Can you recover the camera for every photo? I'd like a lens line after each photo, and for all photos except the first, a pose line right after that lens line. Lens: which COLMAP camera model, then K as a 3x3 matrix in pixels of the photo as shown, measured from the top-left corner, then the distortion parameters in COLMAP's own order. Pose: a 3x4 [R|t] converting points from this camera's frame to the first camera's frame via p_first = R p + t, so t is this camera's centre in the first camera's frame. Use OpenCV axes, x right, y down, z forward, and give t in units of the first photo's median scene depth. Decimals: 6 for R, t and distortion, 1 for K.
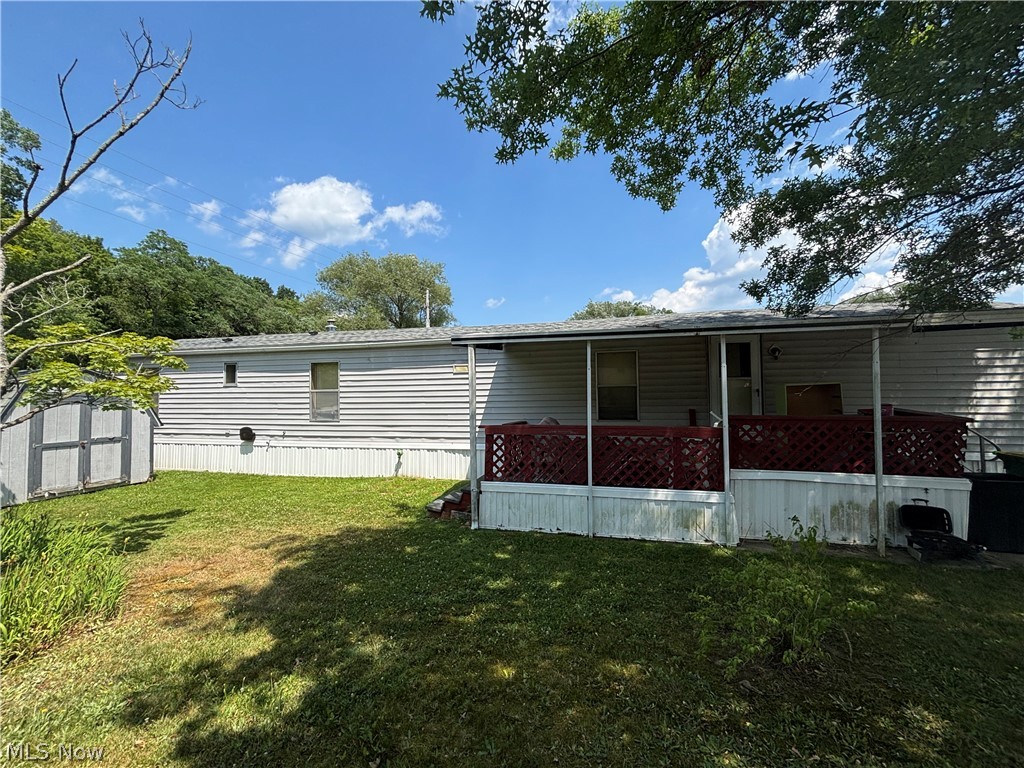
lens RADIAL K [[414.0, 0, 508.3], [0, 414.0, 381.9], [0, 0, 1]] dist [0.001593, 0.000145]
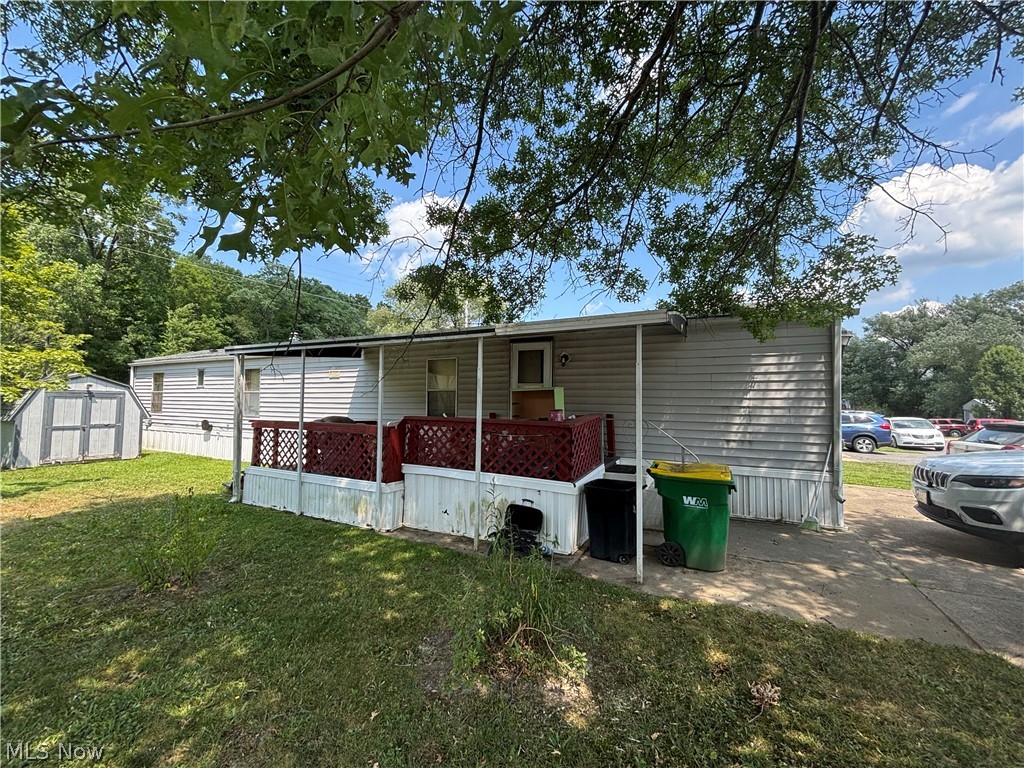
lens RADIAL K [[414.0, 0, 508.3], [0, 414.0, 381.9], [0, 0, 1]] dist [0.001593, 0.000145]
pose [[0.971805, 0.006989, -0.235681, 0.595606], [-0.010492, 0.999852, -0.013614, 0.000519], [0.235551, 0.015703, 0.971735, -0.013045]]
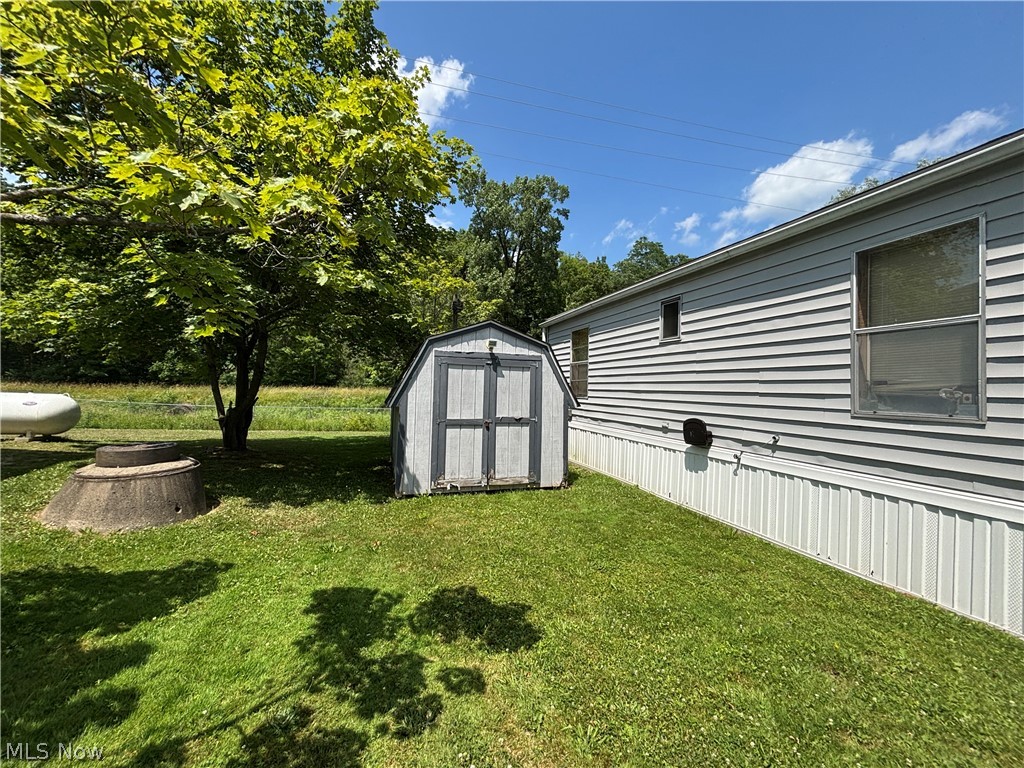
lens RADIAL K [[414.0, 0, 508.3], [0, 414.0, 381.9], [0, 0, 1]] dist [0.001593, 0.000145]
pose [[0.513403, 0.004797, -0.858134, -0.334938], [0.009218, 0.999896, 0.011105, 0.060182], [0.858098, -0.013612, 0.513306, 0.578679]]
